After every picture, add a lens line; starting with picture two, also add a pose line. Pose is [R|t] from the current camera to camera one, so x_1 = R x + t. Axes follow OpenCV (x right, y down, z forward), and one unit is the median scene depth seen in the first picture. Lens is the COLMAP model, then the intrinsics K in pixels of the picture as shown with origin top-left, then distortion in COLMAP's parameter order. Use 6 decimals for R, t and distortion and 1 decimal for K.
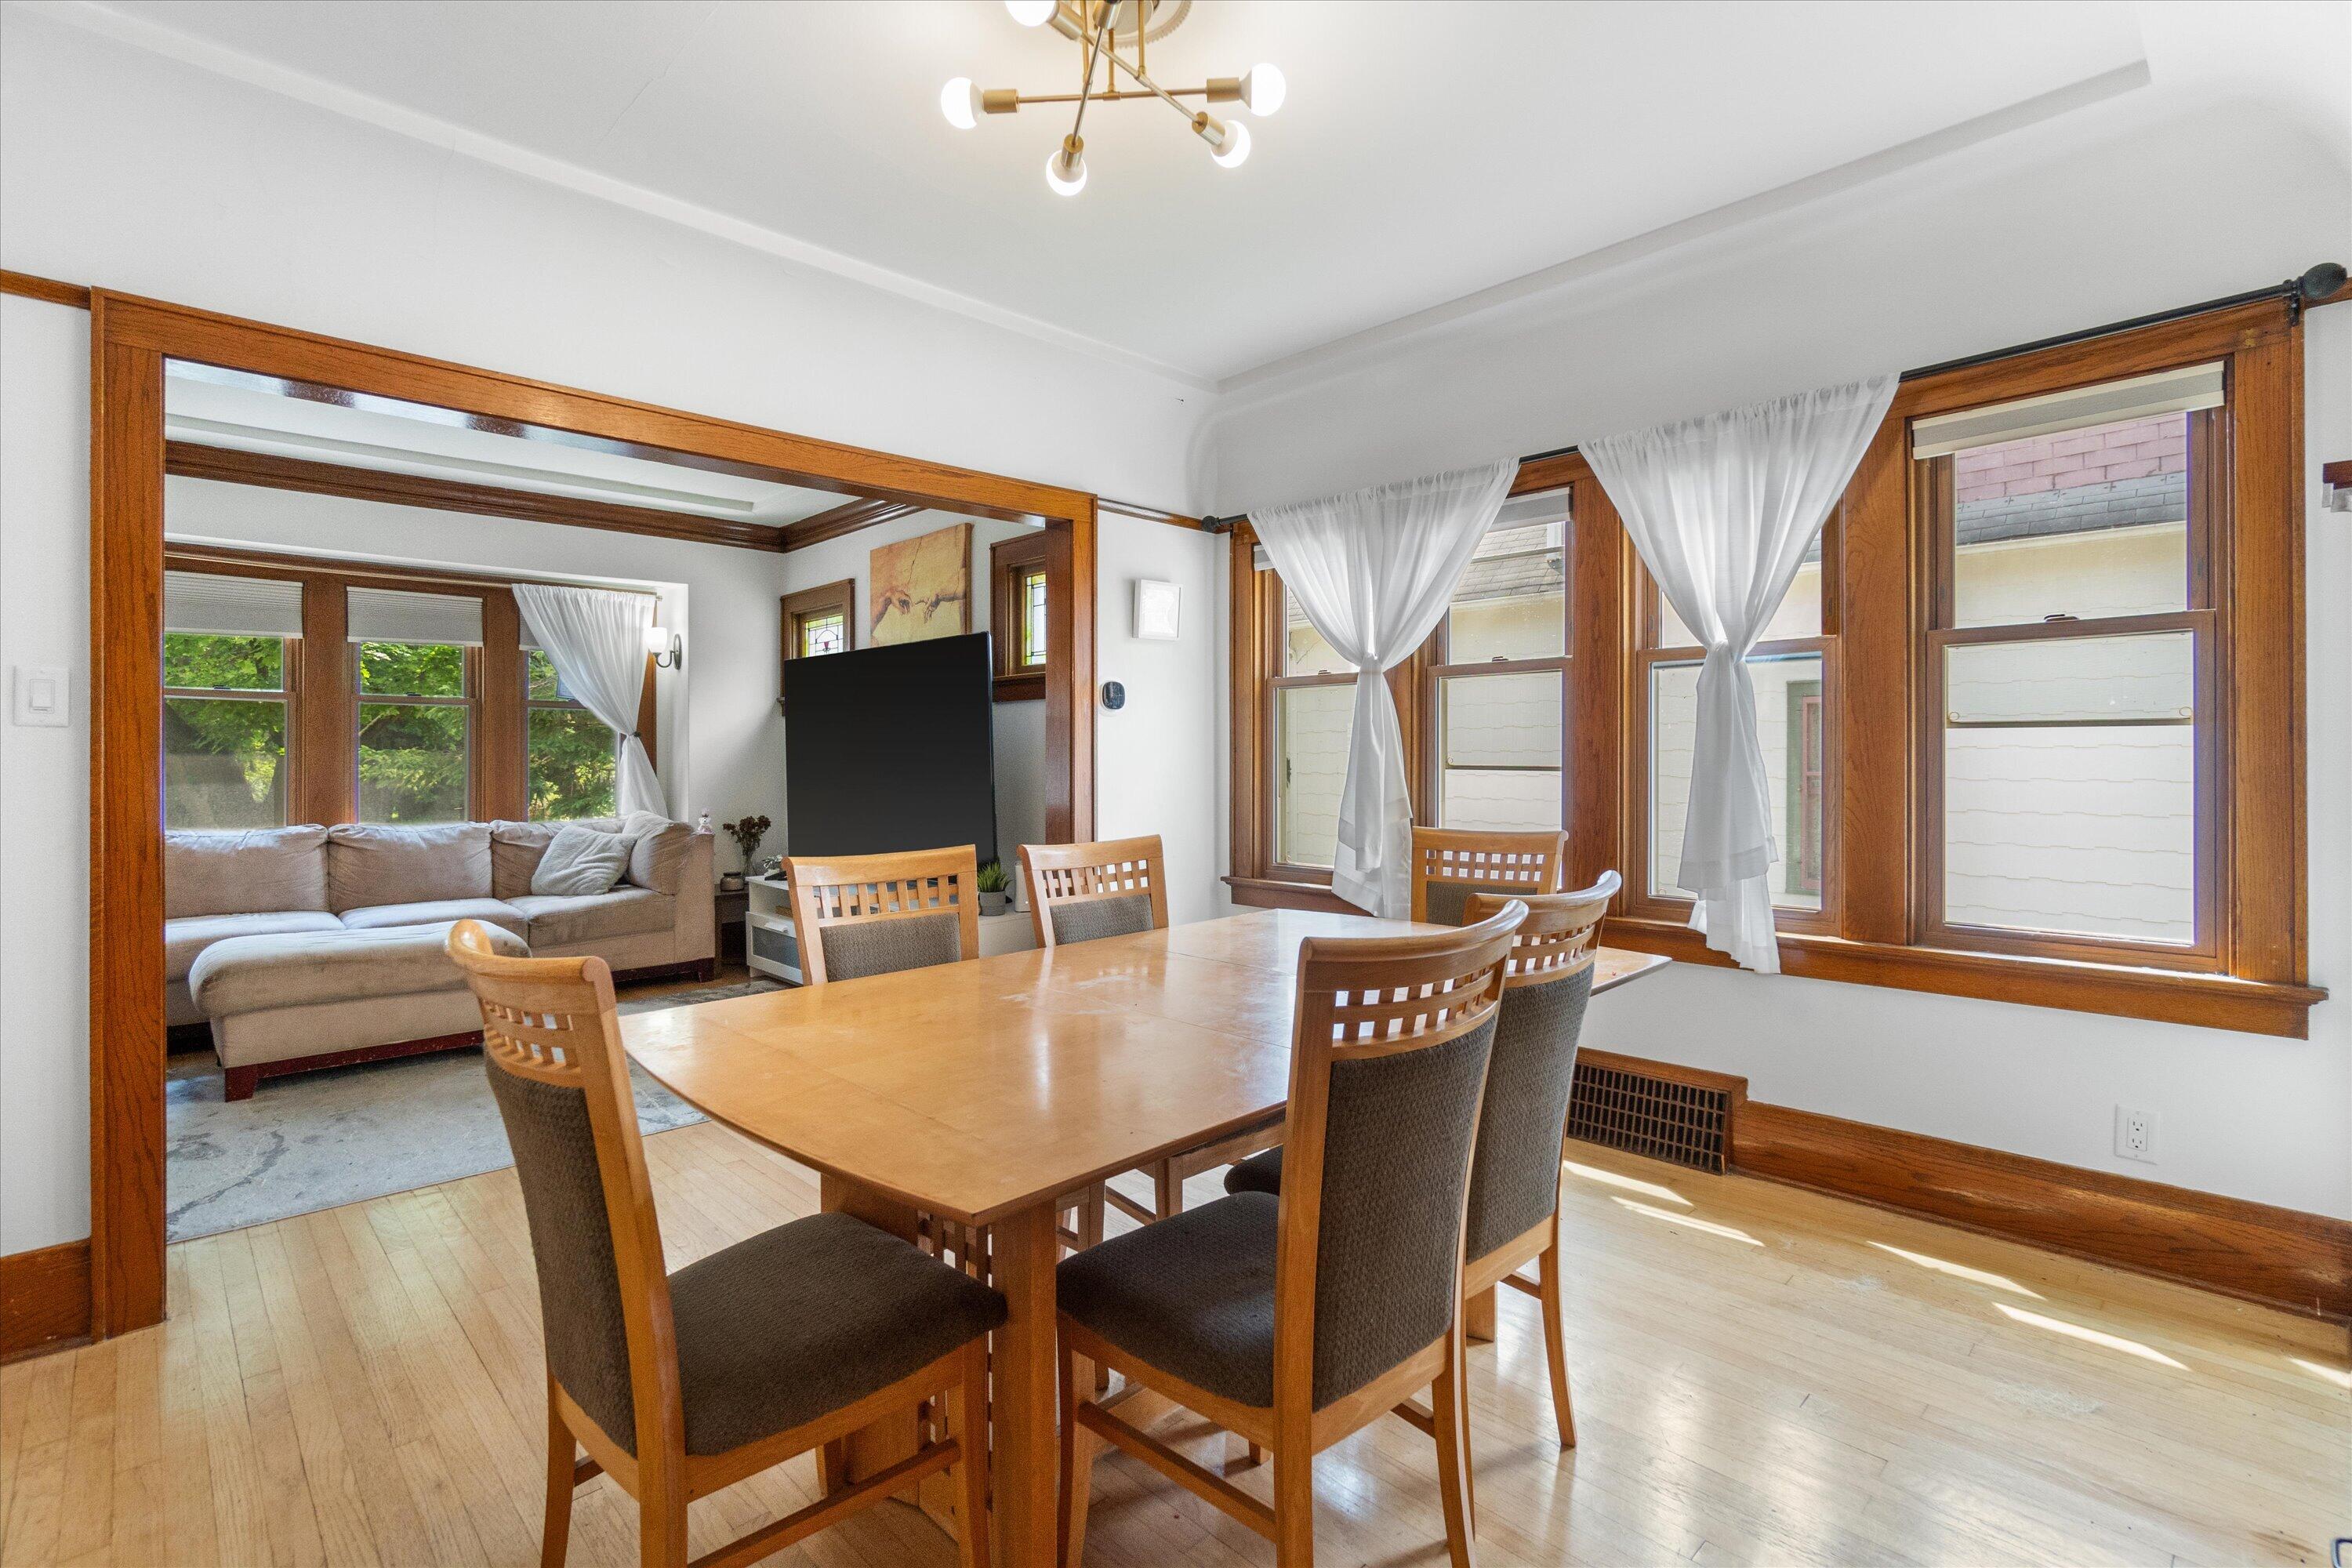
lens RADIAL K [[1132.9, 0, 1180.9], [0, 1132.9, 767.5], [0, 0, 1]] dist [0.002143, 0.000234]
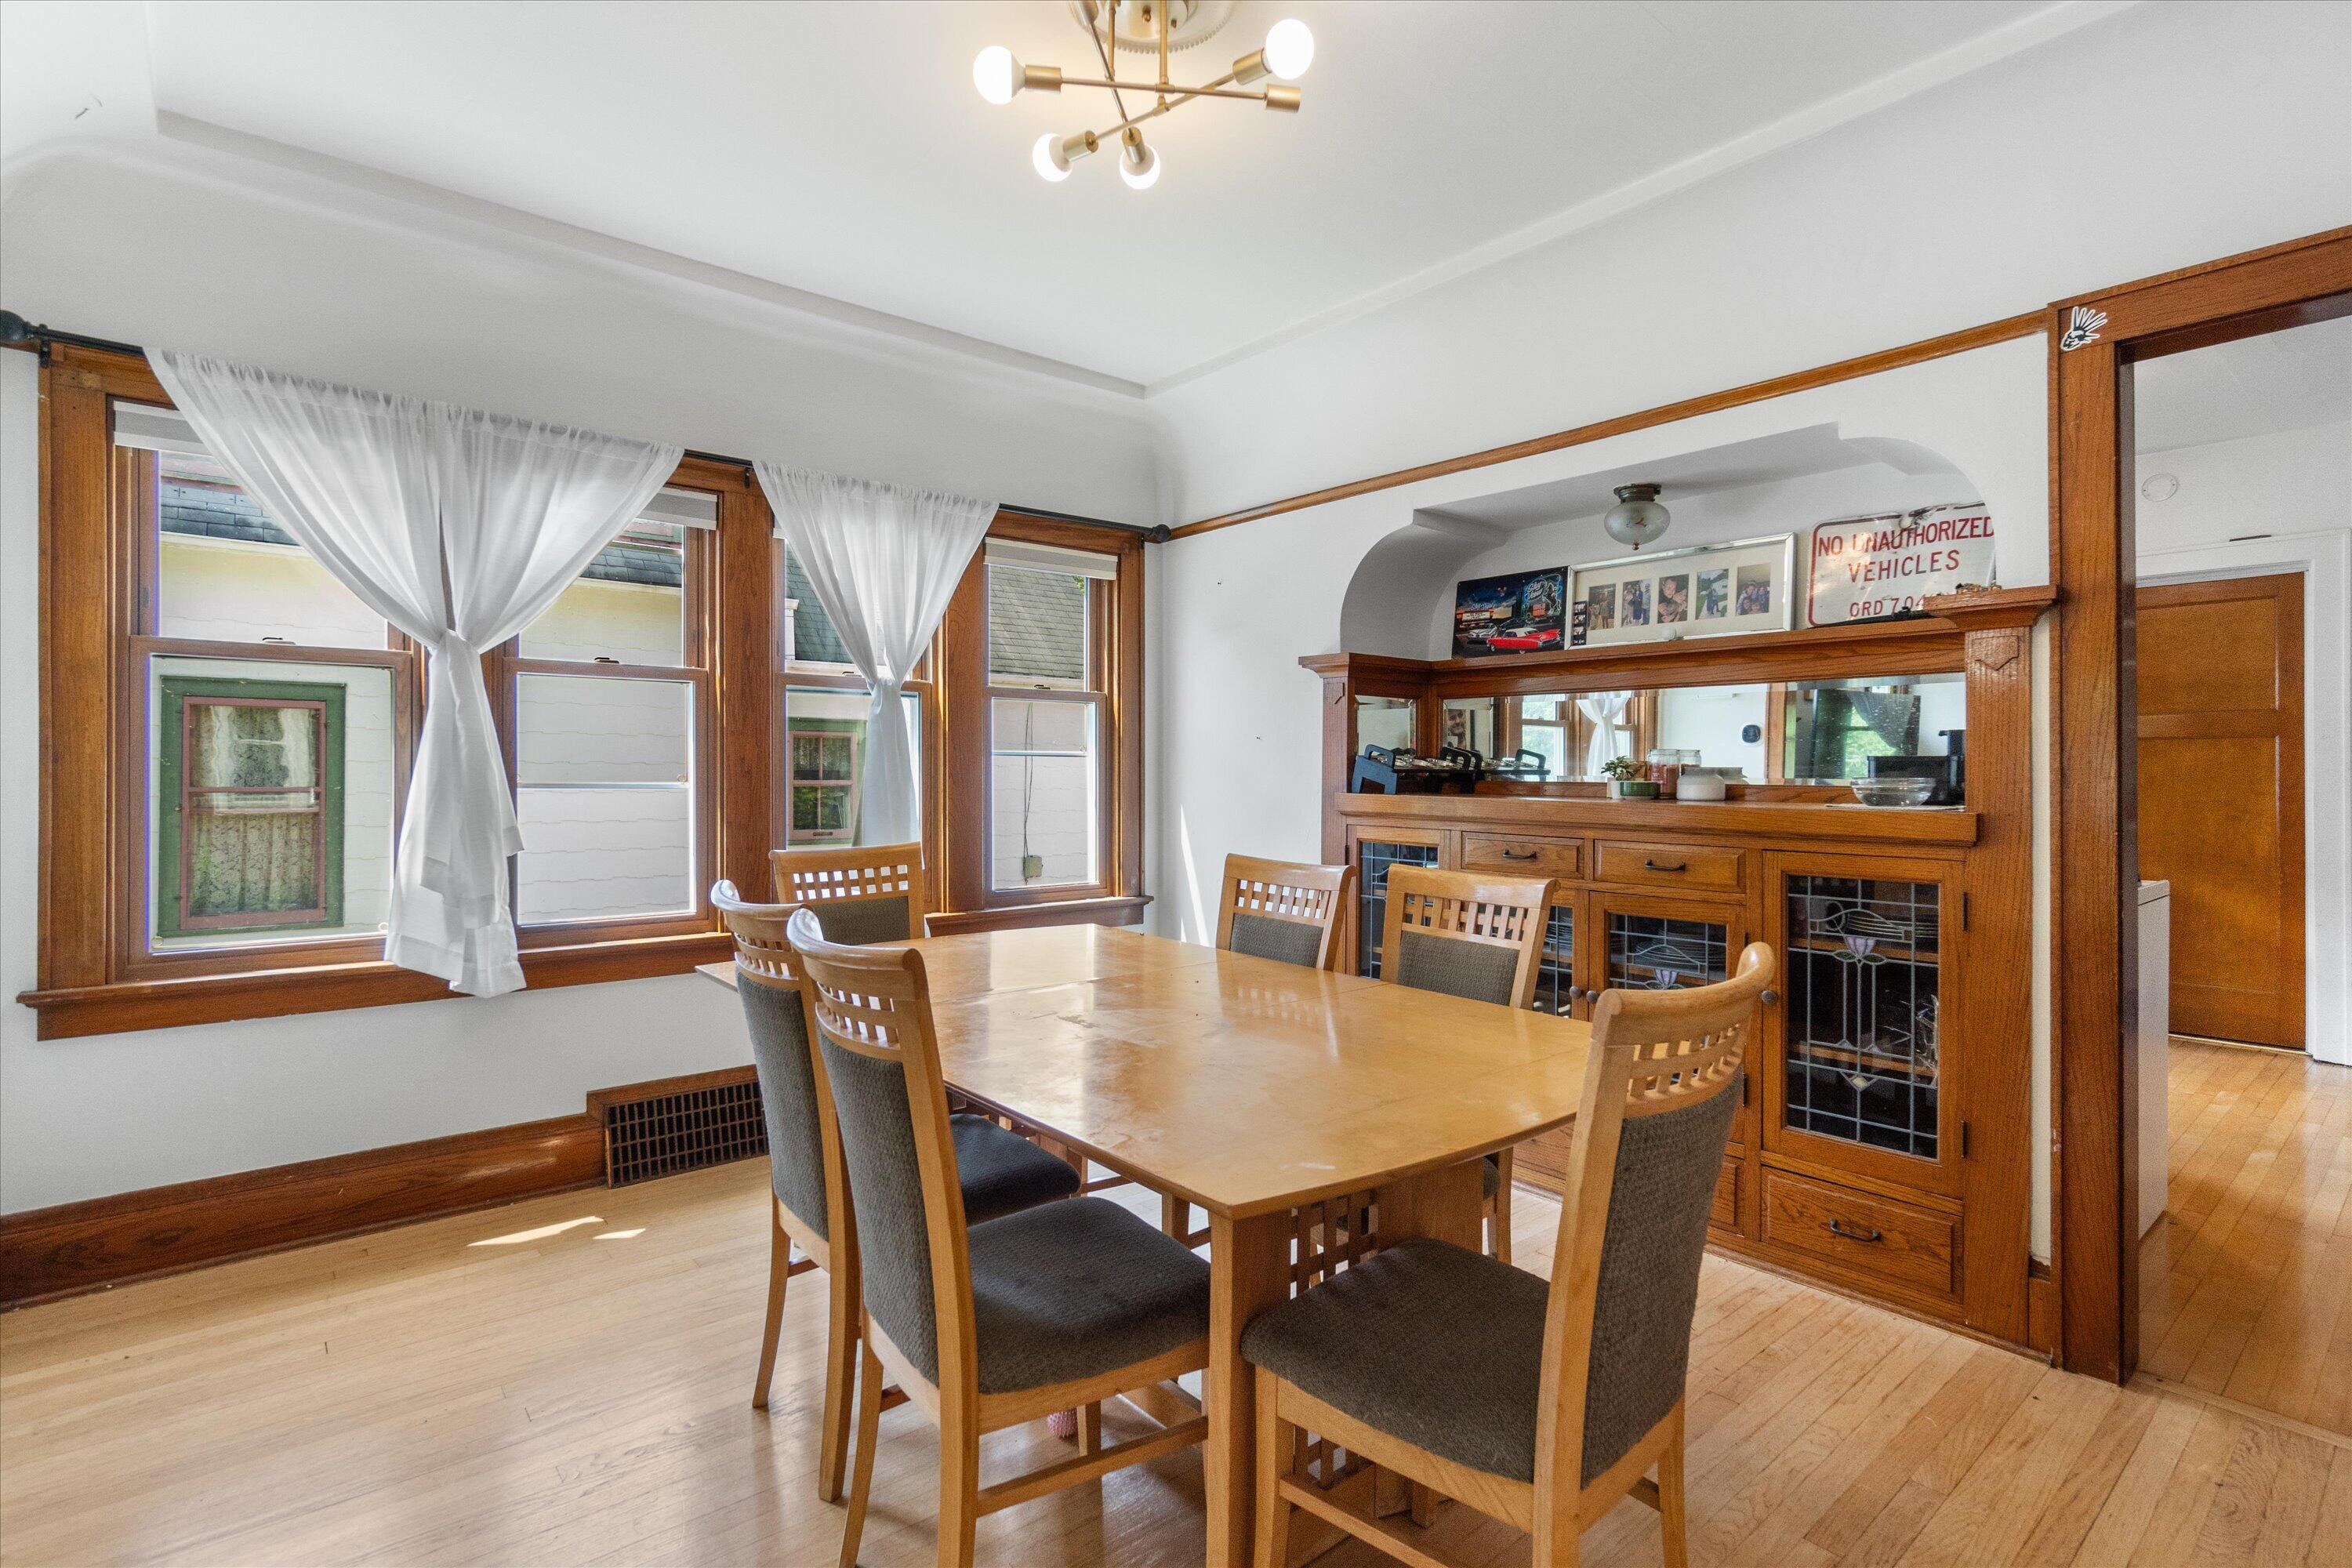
lens RADIAL K [[1072.0, 0, 1176.0], [0, 1072.0, 784.0], [0, 0, 1]] dist [-0.049556, 0.000029]
pose [[0.070803, -0.005903, 0.997473, -0.570419], [0.003314, 0.999978, 0.005682, -0.004747], [-0.997485, 0.002903, 0.070821, 0.583015]]
